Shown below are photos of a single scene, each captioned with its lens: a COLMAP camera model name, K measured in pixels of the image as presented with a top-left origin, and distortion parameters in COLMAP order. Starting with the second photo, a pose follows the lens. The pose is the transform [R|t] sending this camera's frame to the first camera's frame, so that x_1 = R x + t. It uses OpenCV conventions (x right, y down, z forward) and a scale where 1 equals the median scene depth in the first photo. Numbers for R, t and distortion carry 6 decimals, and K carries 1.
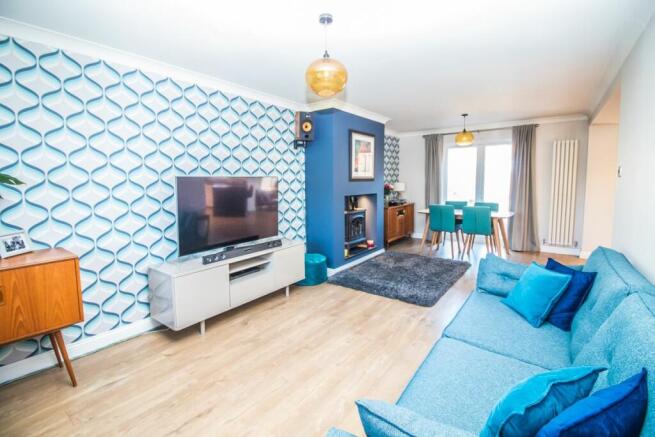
lens RADIAL K [[299.1, 0, 324.6], [0, 299.1, 221.3], [0, 0, 1]] dist [-0.013372, -0.006785]
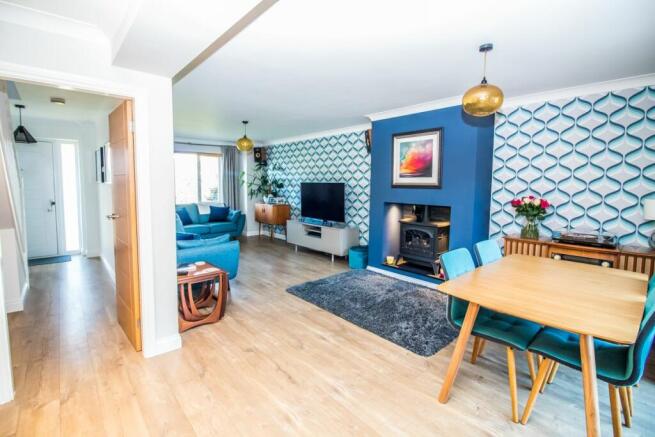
lens RADIAL K [[299.1, 0, 323.0], [0, 299.1, 206.3], [0, 0, 1]] dist [-0.013372, -0.006785]
pose [[-0.199272, 0.070113, -0.977433, 1.351283], [-0.159881, 0.981746, 0.103018, -0.180102], [0.966814, 0.176802, -0.184424, 1.258738]]
